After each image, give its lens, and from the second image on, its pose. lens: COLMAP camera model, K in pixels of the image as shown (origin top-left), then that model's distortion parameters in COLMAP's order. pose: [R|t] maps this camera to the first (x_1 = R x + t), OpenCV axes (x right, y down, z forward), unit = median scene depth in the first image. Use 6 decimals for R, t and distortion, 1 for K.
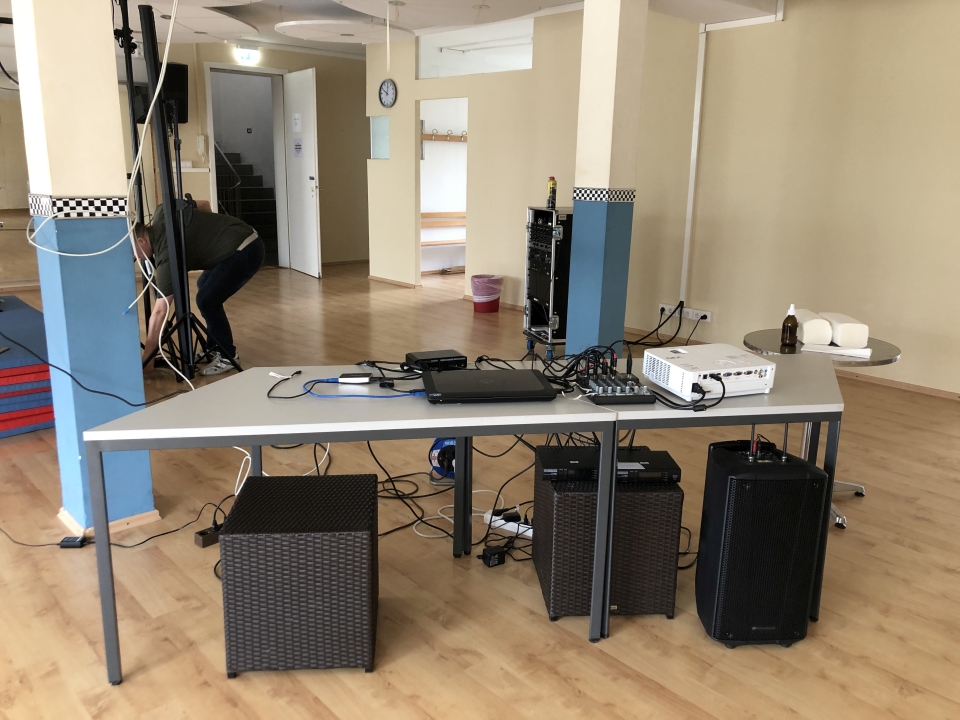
lens RADIAL K [[790.9, 0, 478.7], [0, 790.9, 360.0], [0, 0, 1]] dist [0.008143, 0.008603]
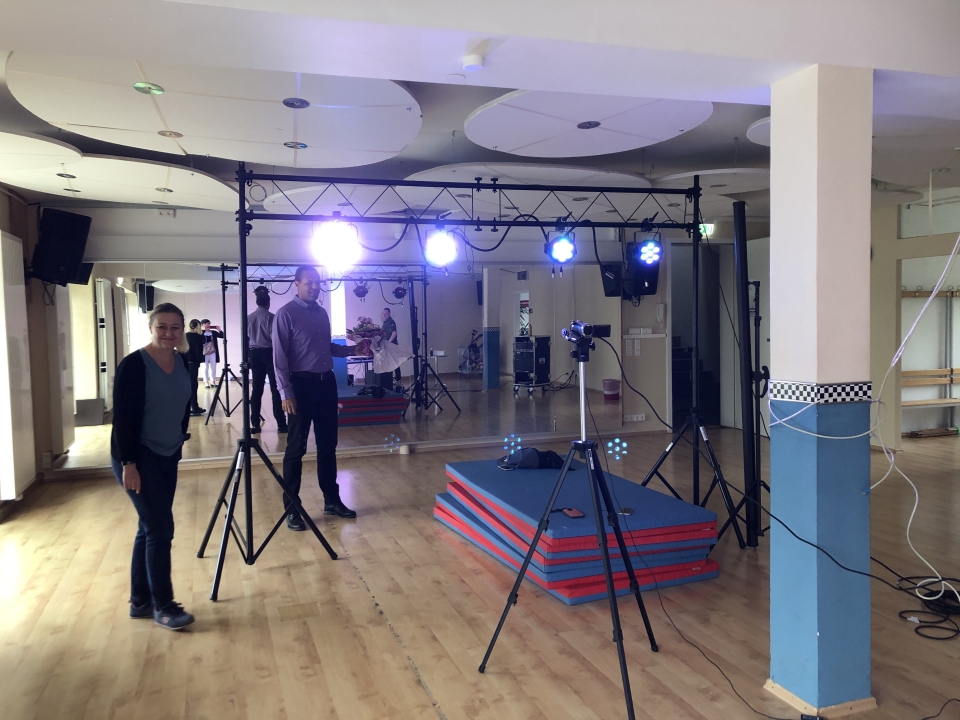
lens RADIAL K [[790.9, 0, 480.2], [0, 790.9, 357.5], [0, 0, 1]] dist [0.008143, 0.008603]
pose [[0.921698, -0.019698, -0.387409, -0.464306], [-0.054419, 0.982267, -0.179414, -0.018652], [0.384073, 0.186448, 0.904281, -0.144667]]
